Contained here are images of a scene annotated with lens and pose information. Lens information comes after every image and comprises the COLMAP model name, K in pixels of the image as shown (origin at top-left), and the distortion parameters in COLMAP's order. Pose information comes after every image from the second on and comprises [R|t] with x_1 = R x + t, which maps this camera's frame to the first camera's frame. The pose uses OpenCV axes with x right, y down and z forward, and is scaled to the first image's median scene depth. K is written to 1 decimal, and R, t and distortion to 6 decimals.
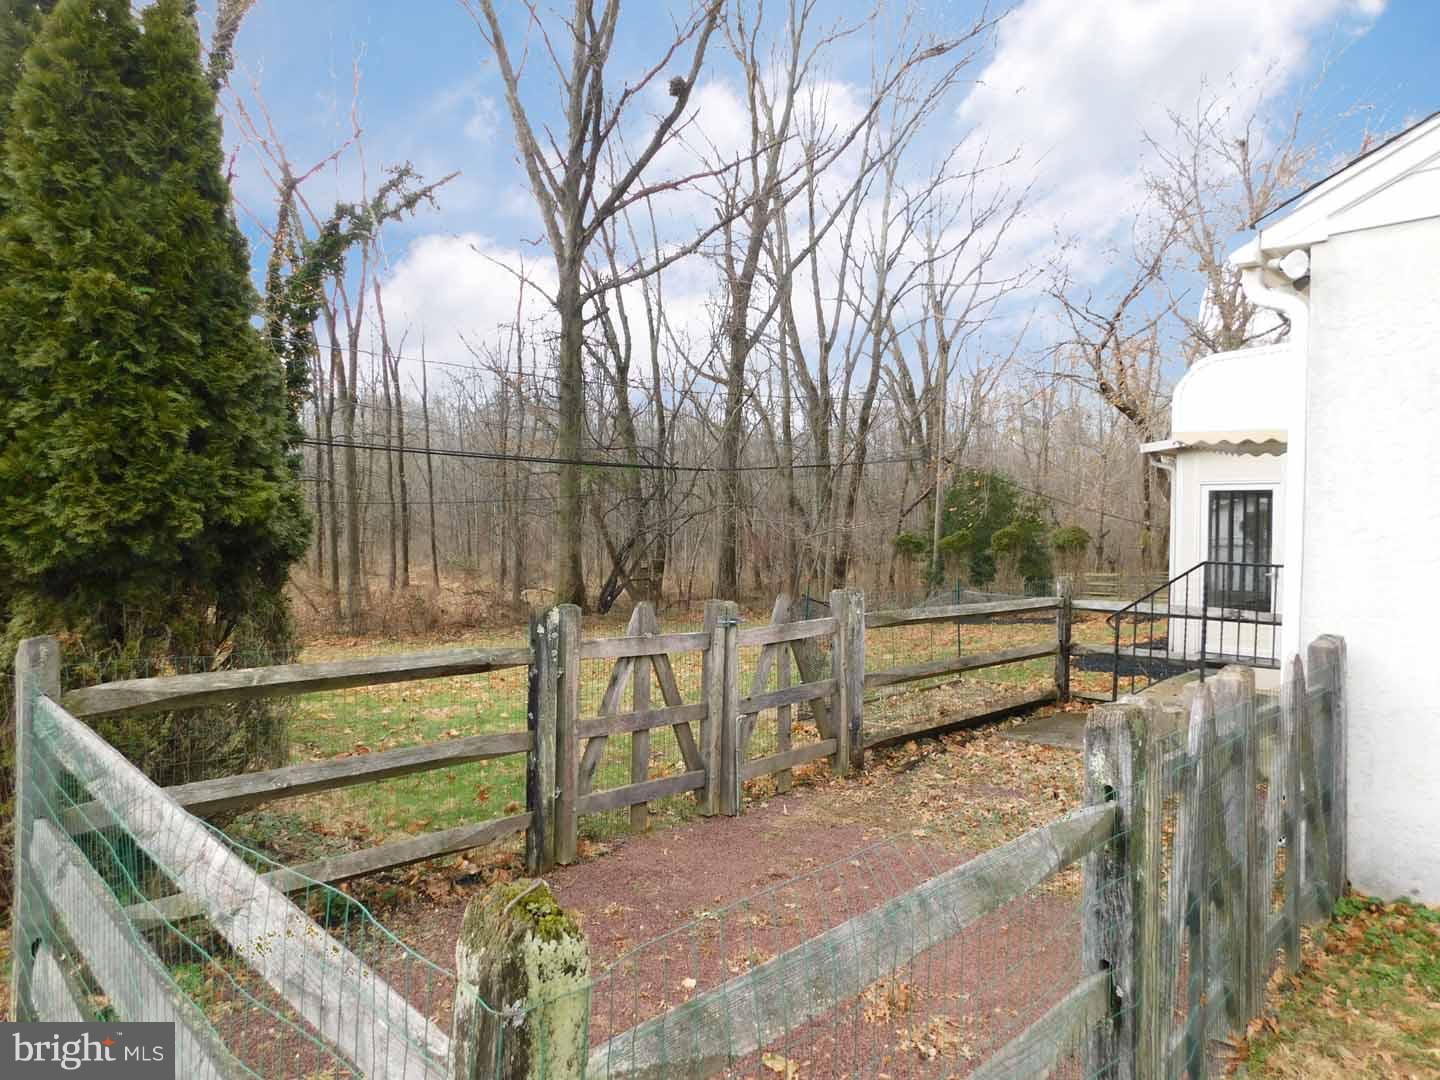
lens RADIAL K [[961.0, 0, 720.4], [0, 961.0, 543.6], [0, 0, 1]] dist [-0.031863, 0.009682]
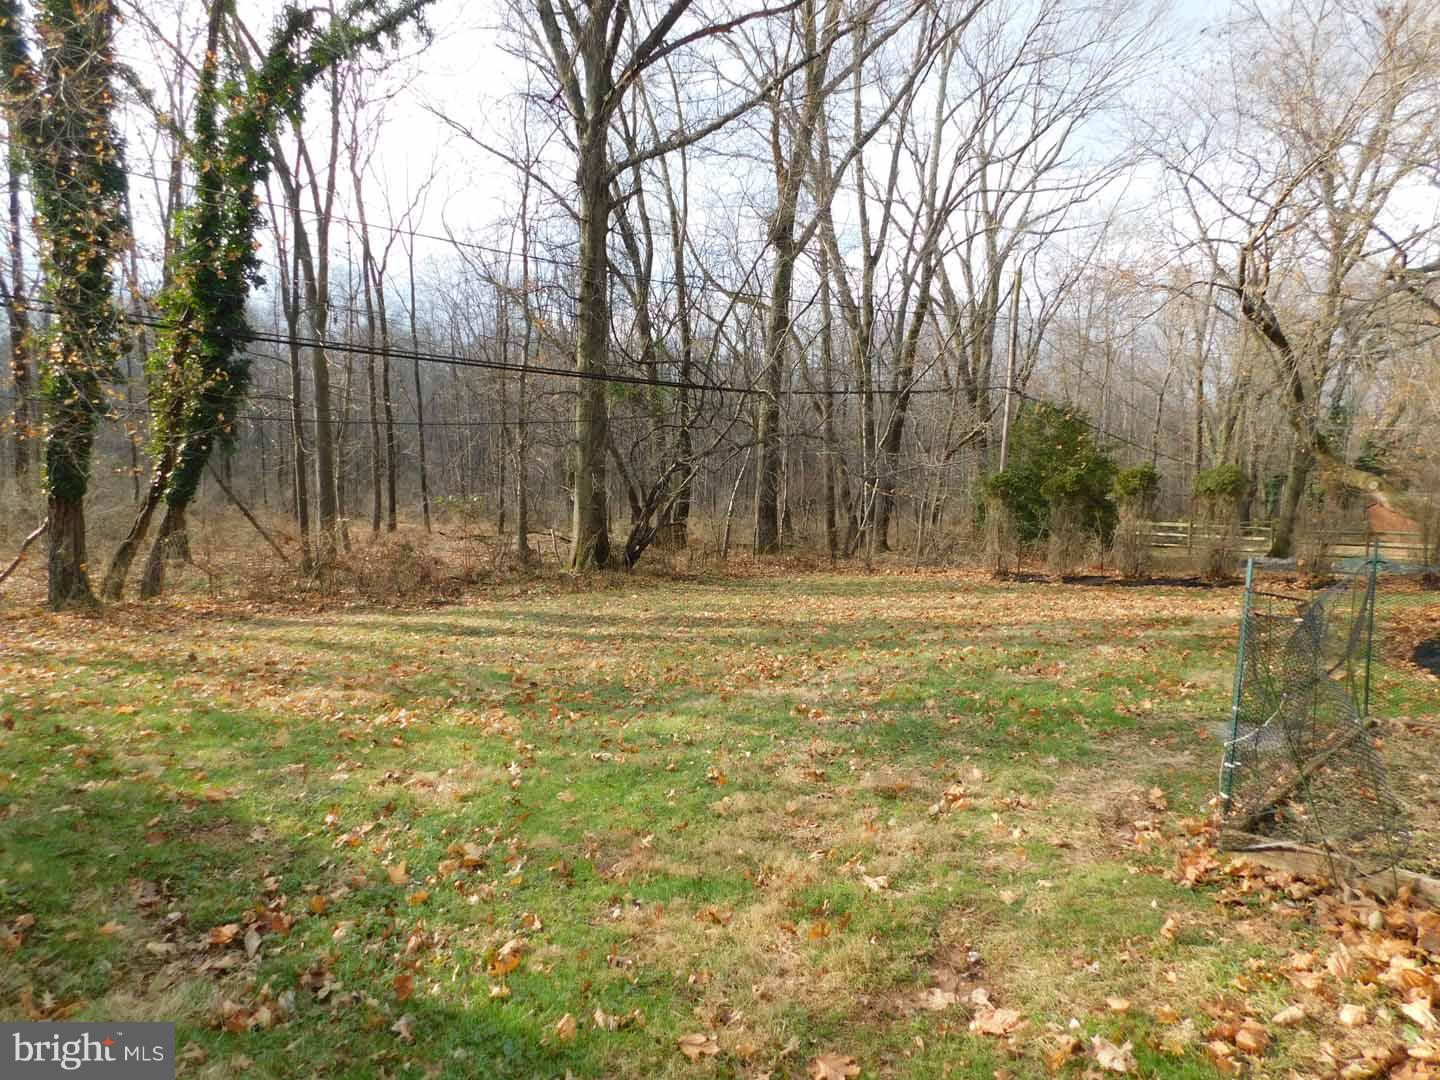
lens RADIAL K [[961.0, 0, 719.3], [0, 961.0, 536.0], [0, 0, 1]] dist [-0.031863, 0.009682]
pose [[0.999924, 0.008376, 0.009019, -0.052955], [-0.008822, 0.998678, 0.050635, 0.004474], [-0.008583, -0.050711, 0.998676, 0.174629]]
